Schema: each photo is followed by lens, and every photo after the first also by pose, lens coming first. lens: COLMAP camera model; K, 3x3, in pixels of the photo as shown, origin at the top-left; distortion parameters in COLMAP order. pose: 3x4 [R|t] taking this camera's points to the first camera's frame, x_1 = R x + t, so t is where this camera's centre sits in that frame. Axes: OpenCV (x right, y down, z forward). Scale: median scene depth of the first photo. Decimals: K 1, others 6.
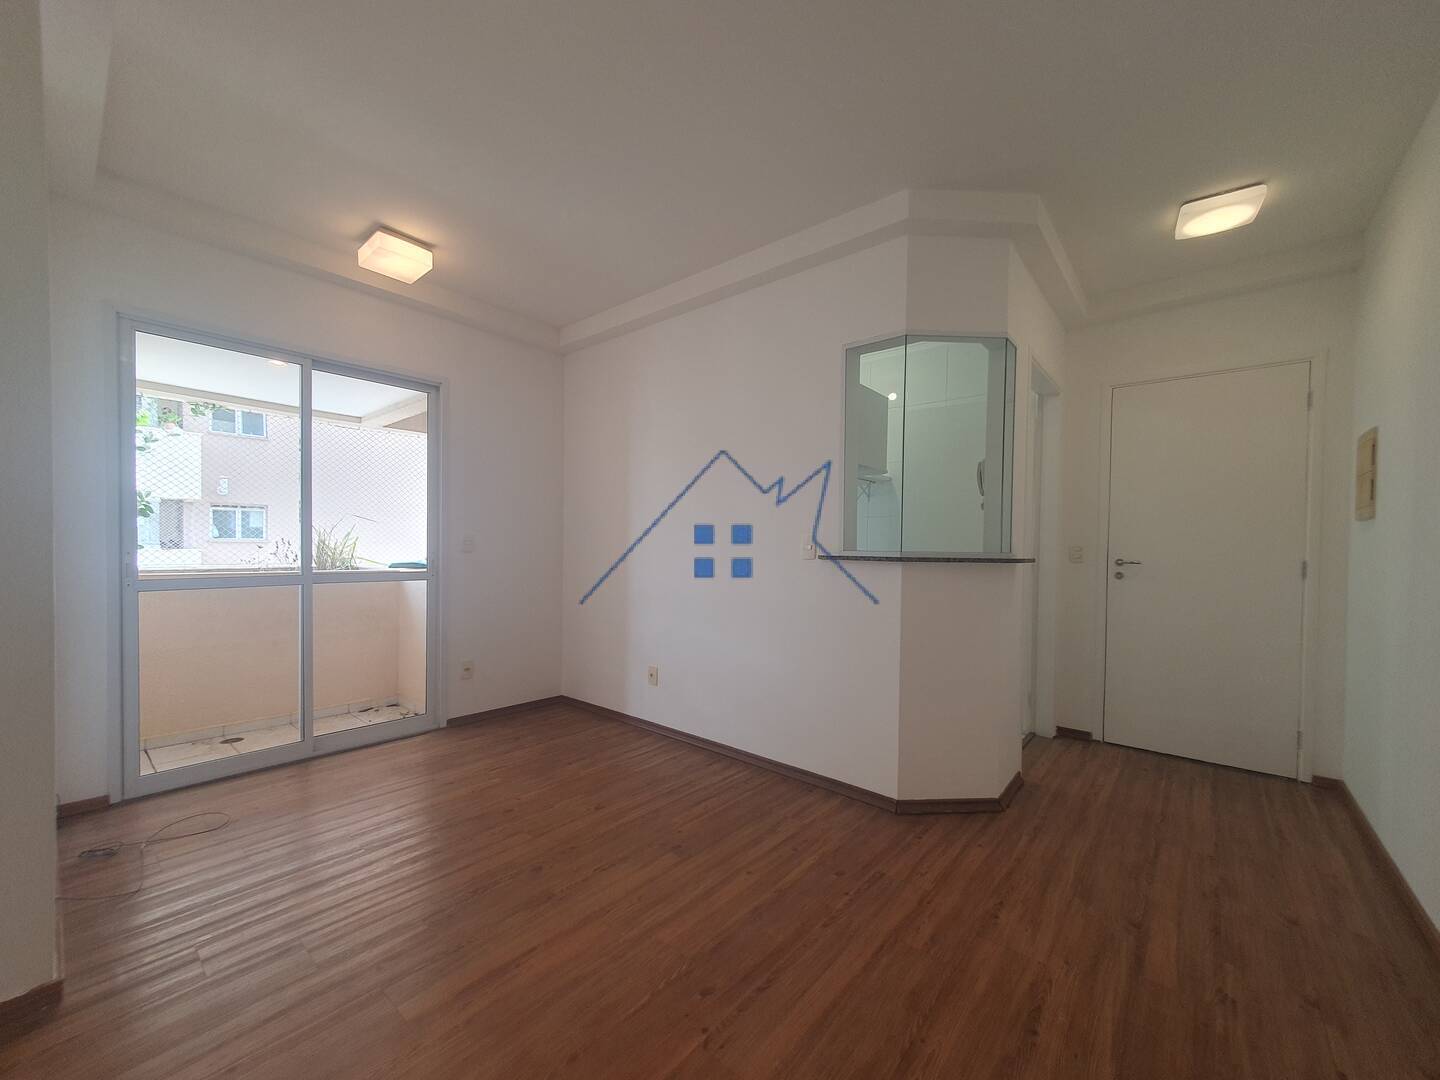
lens RADIAL K [[566.8, 0, 725.0], [0, 566.8, 554.7], [0, 0, 1]] dist [0.008882, 0.000533]
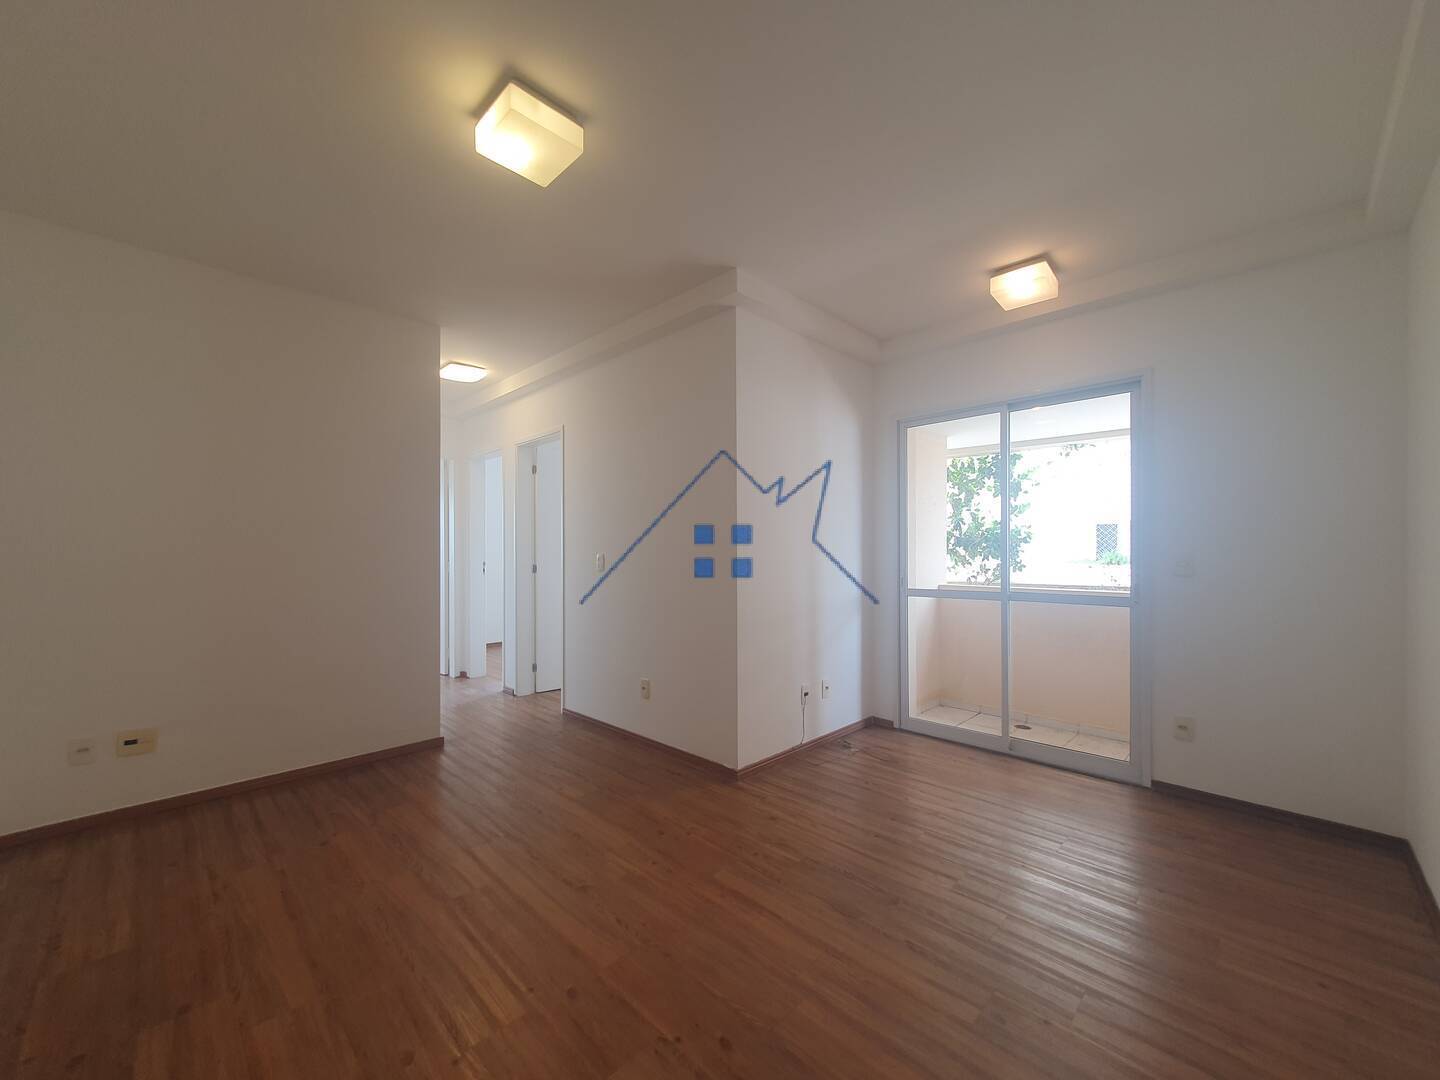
lens RADIAL K [[564.3, 0, 716.6], [0, 564.3, 559.6], [0, 0, 1]] dist [0.007457, 0.000191]
pose [[-0.071827, -0.002130, -0.997415, 0.462945], [-0.017594, 0.999845, -0.000868, -0.020972], [0.997262, 0.017487, -0.071854, 0.524507]]
